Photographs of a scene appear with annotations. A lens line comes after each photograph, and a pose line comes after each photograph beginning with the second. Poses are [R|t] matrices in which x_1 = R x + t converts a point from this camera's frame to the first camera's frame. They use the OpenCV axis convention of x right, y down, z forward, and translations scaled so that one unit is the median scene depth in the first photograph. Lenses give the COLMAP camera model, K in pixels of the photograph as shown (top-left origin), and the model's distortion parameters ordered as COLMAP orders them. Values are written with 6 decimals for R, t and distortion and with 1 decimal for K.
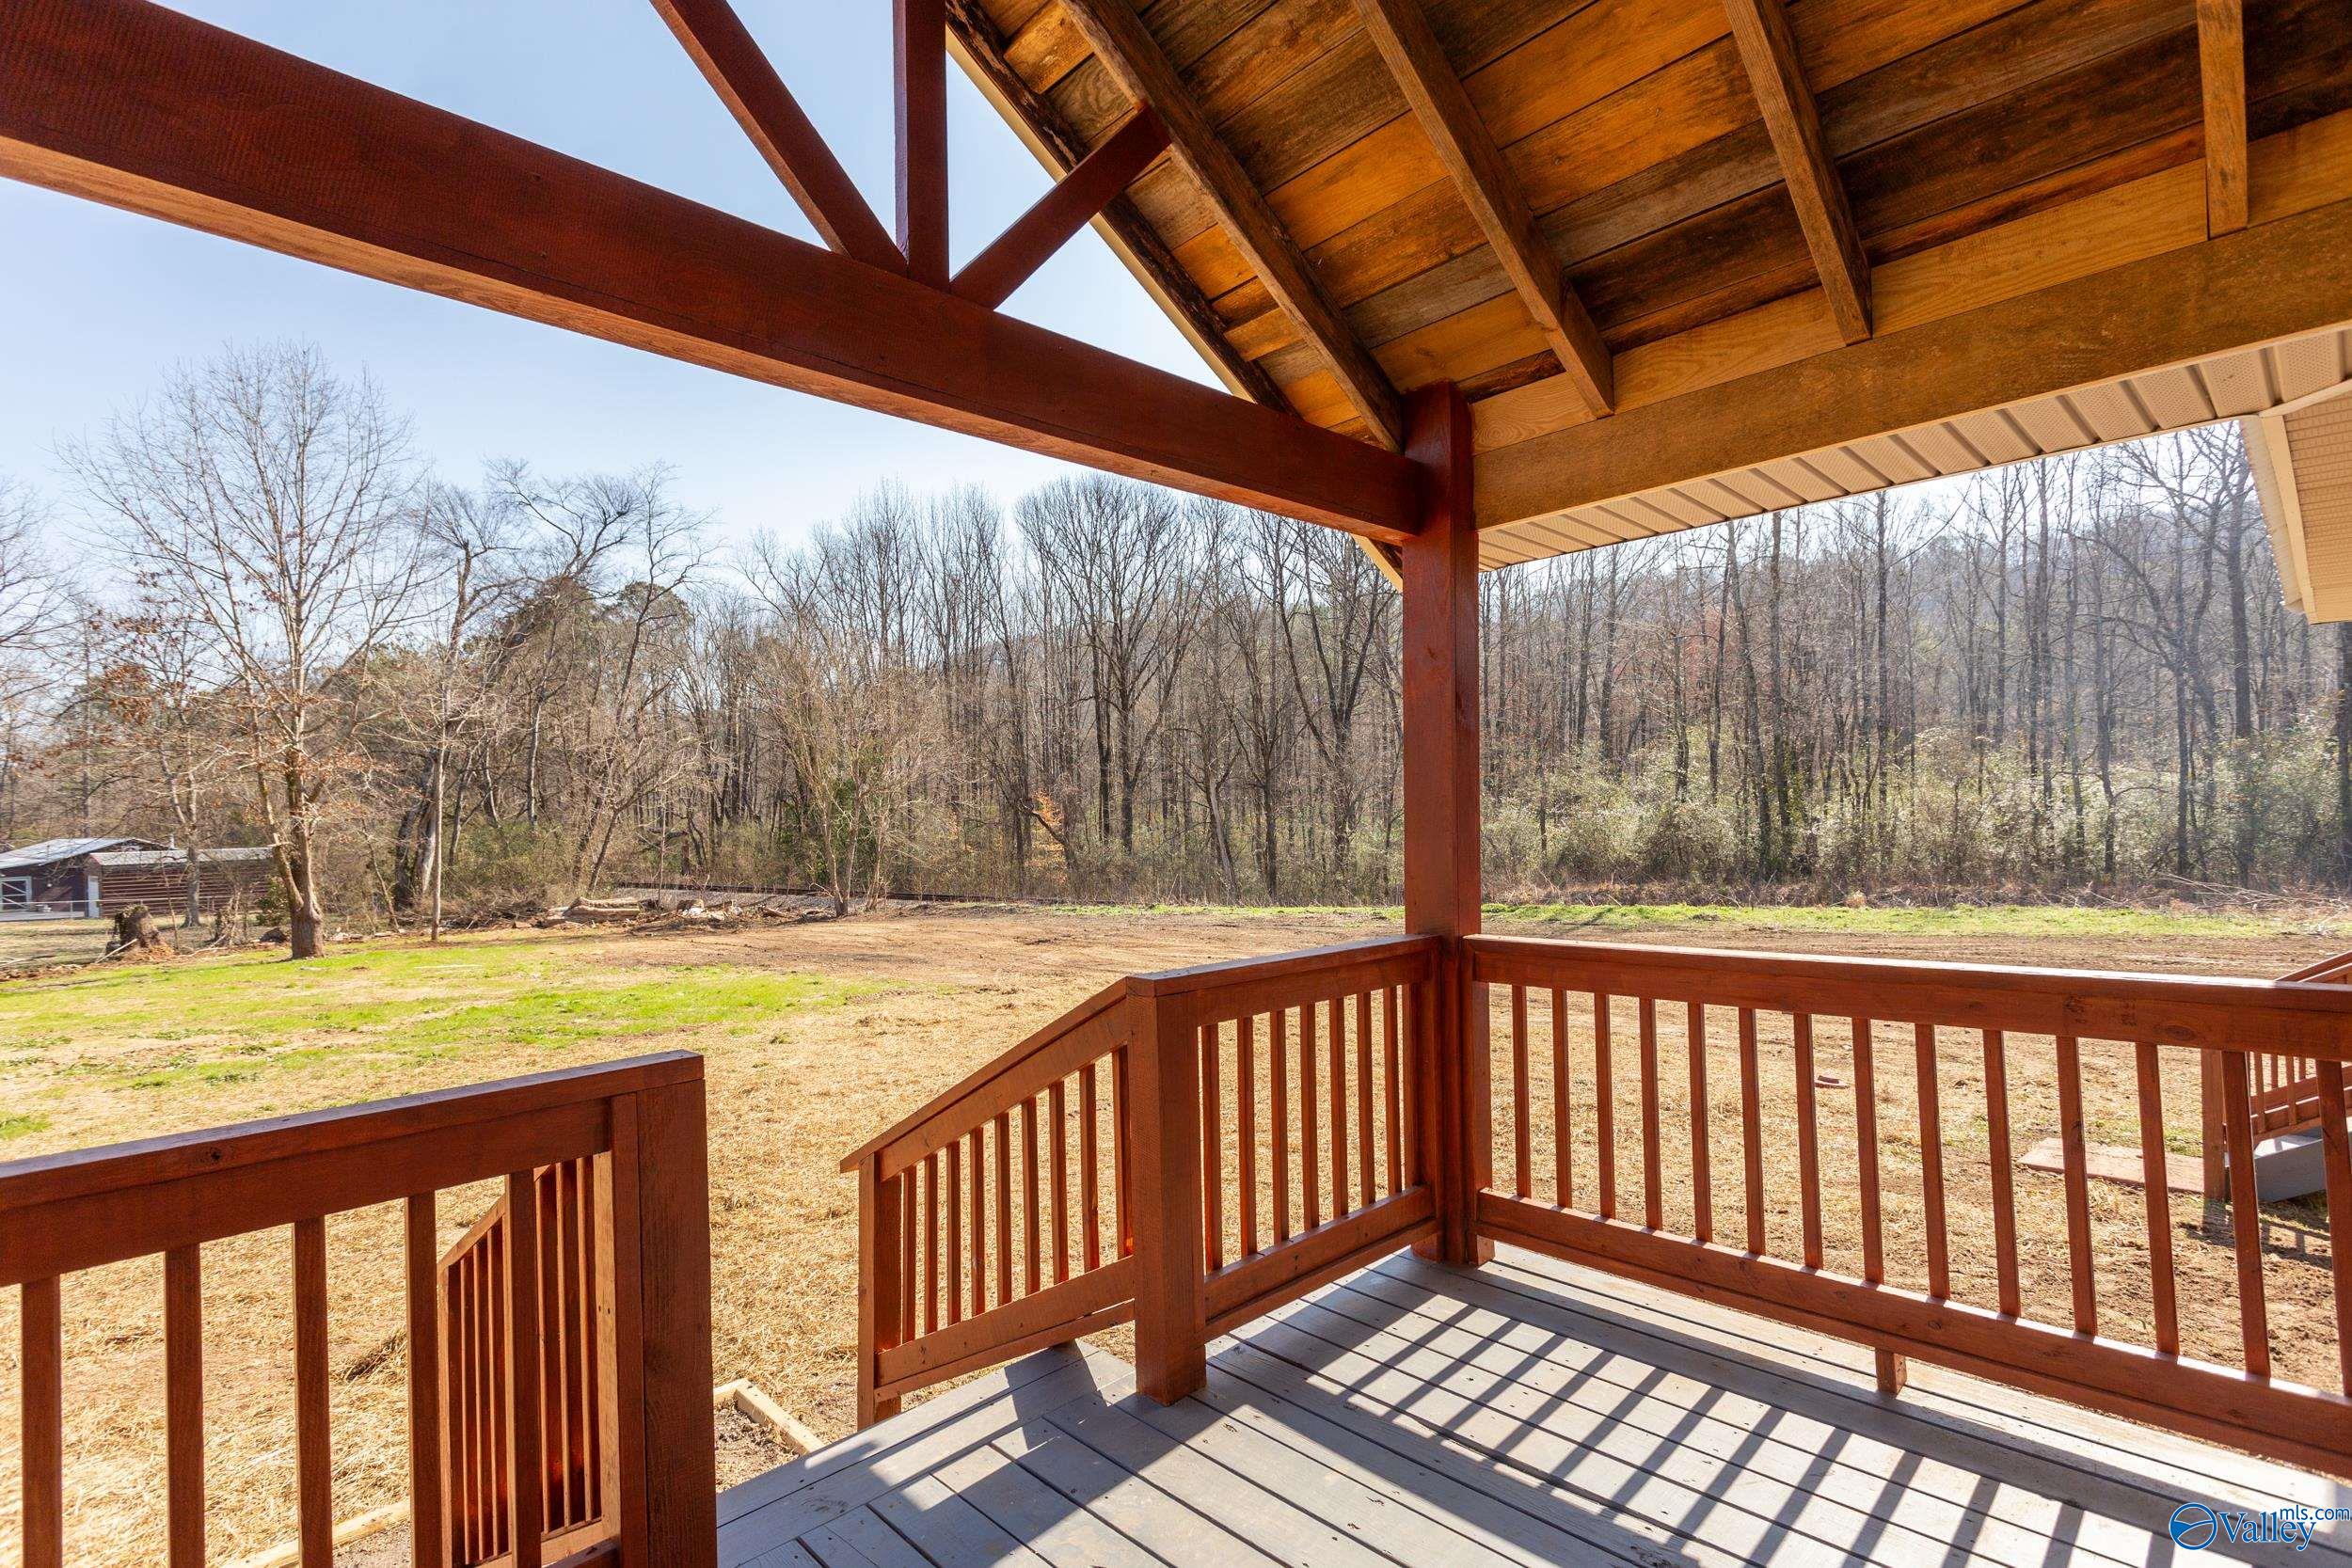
lens RADIAL K [[1154.7, 0, 1168.0], [0, 1154.7, 805.3], [0, 0, 1]] dist [0.002139, 0.002967]
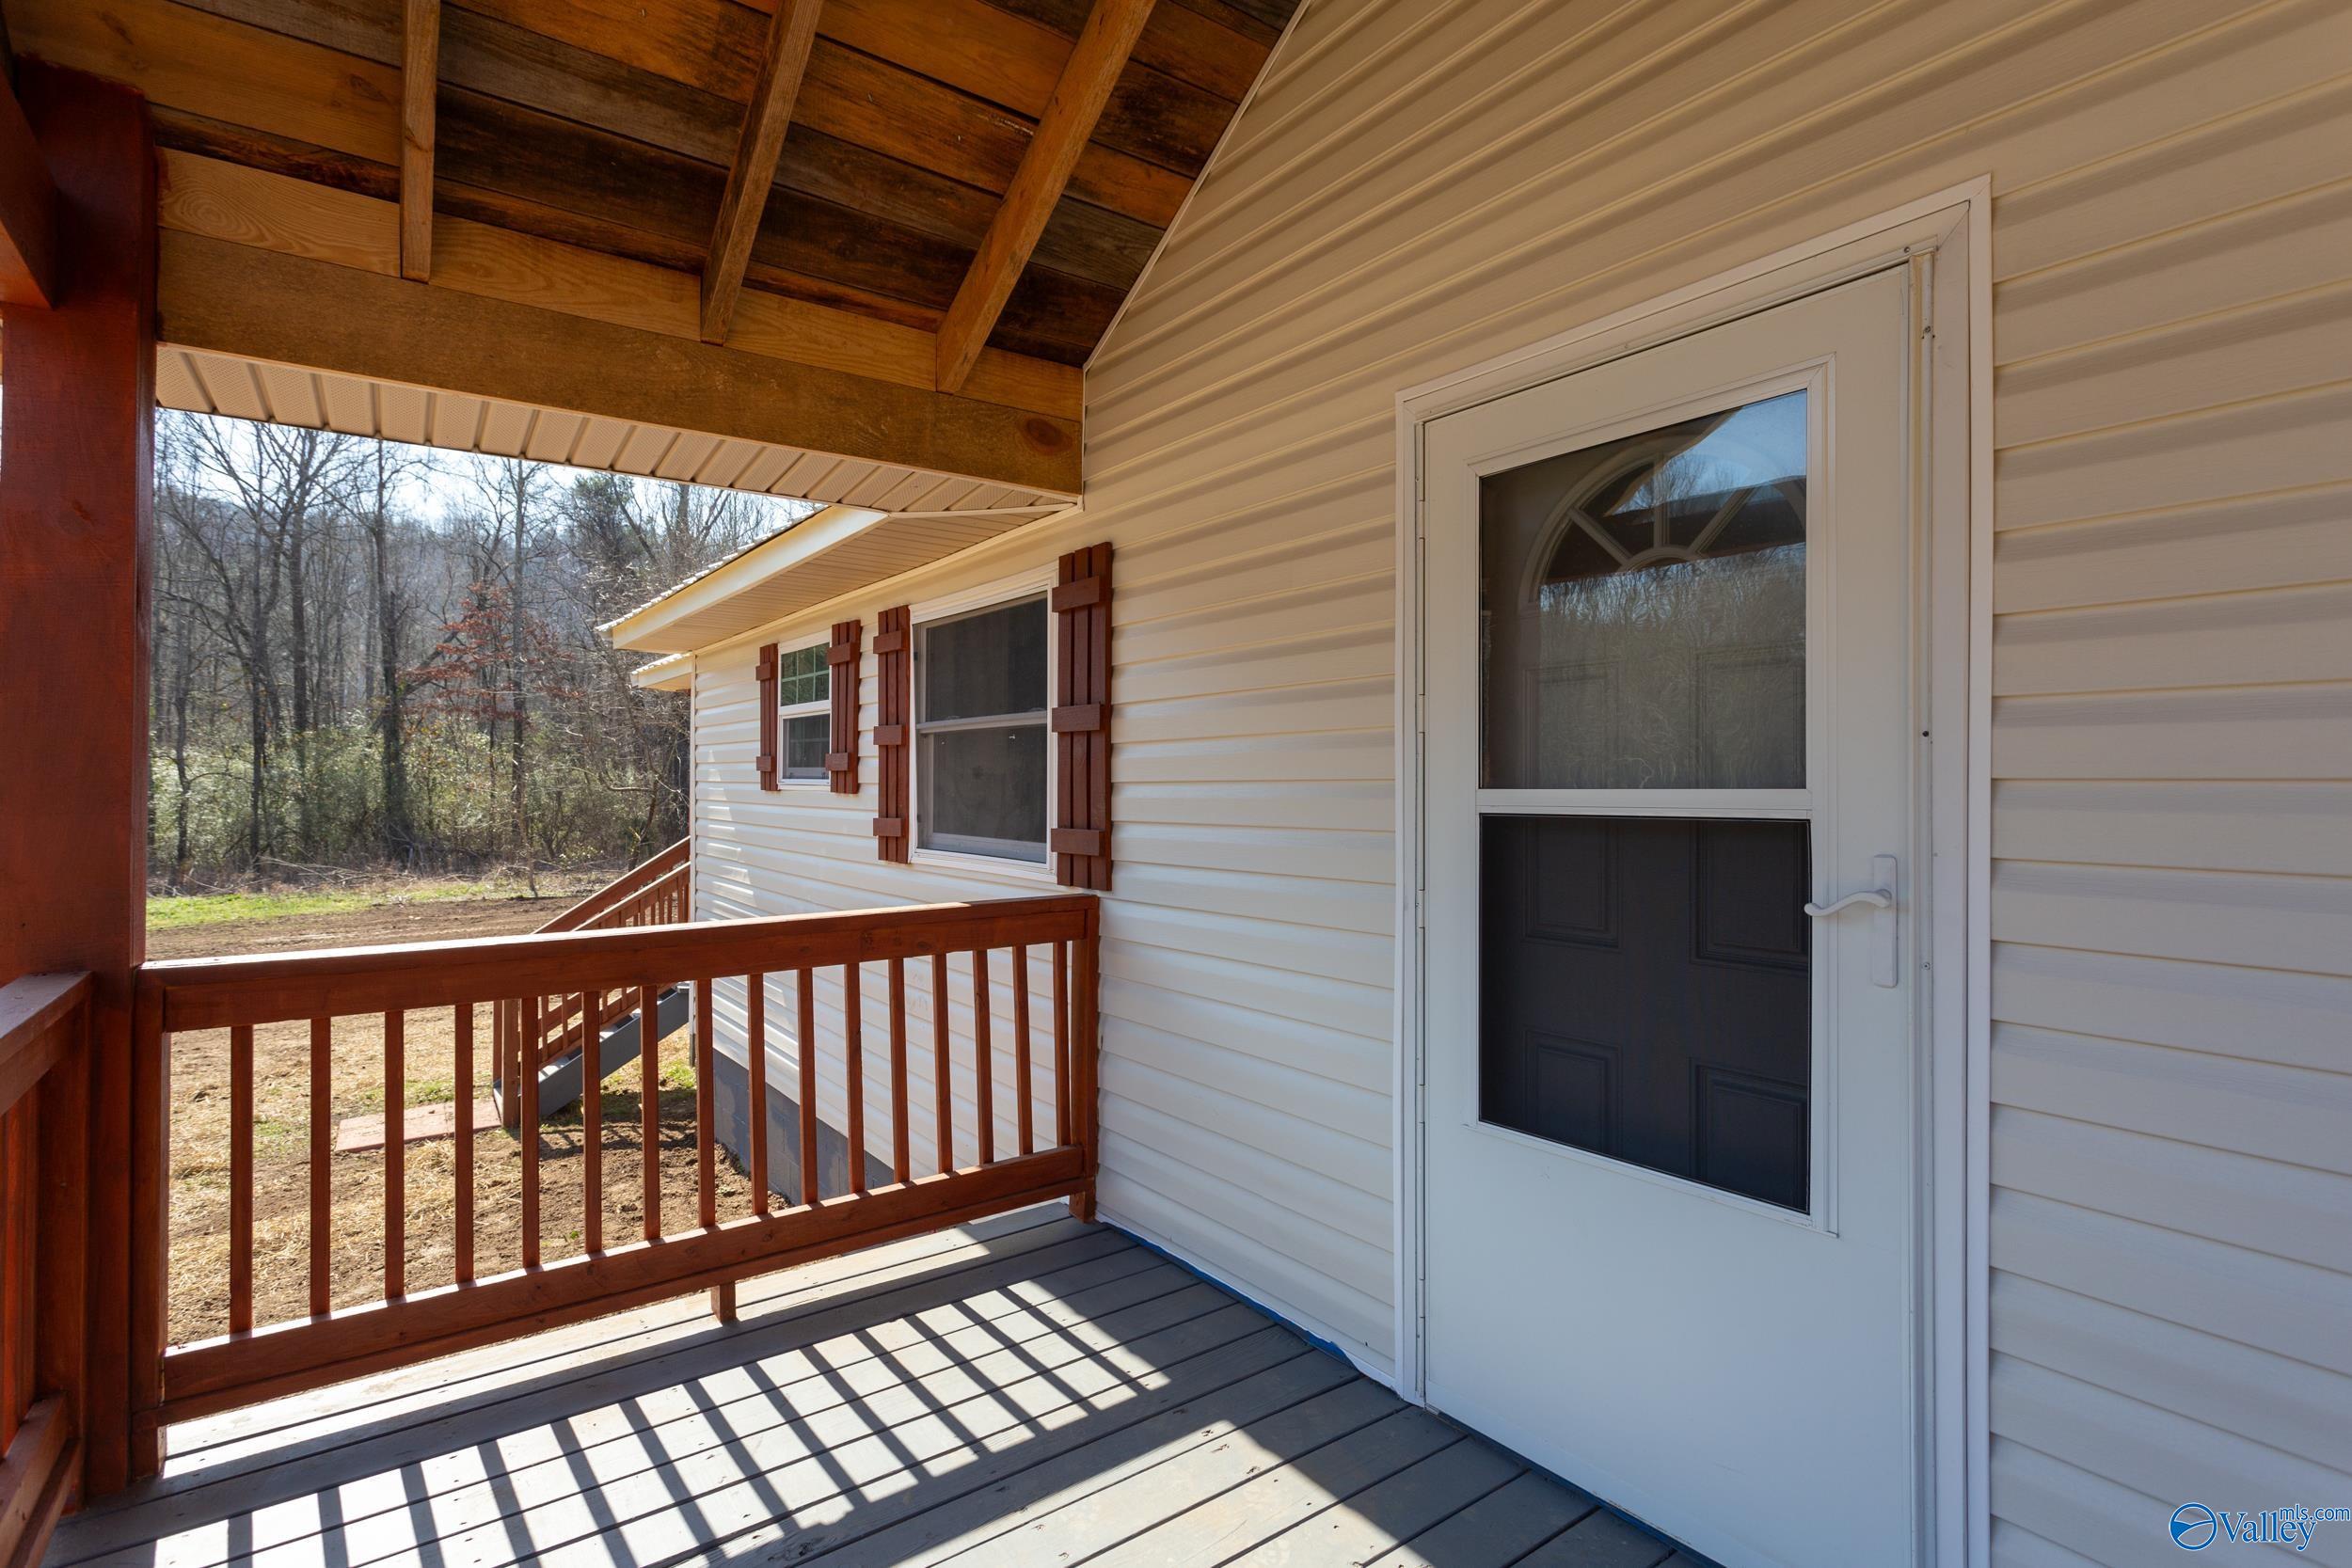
lens RADIAL K [[1154.7, 0, 1178.6], [0, 1154.7, 776.5], [0, 0, 1]] dist [0.002139, 0.002967]
pose [[0.105906, 0.030079, 0.993921, -0.255361], [-0.014965, 0.999477, -0.028653, 0.014413], [-0.994263, -0.011839, 0.106301, 0.286965]]
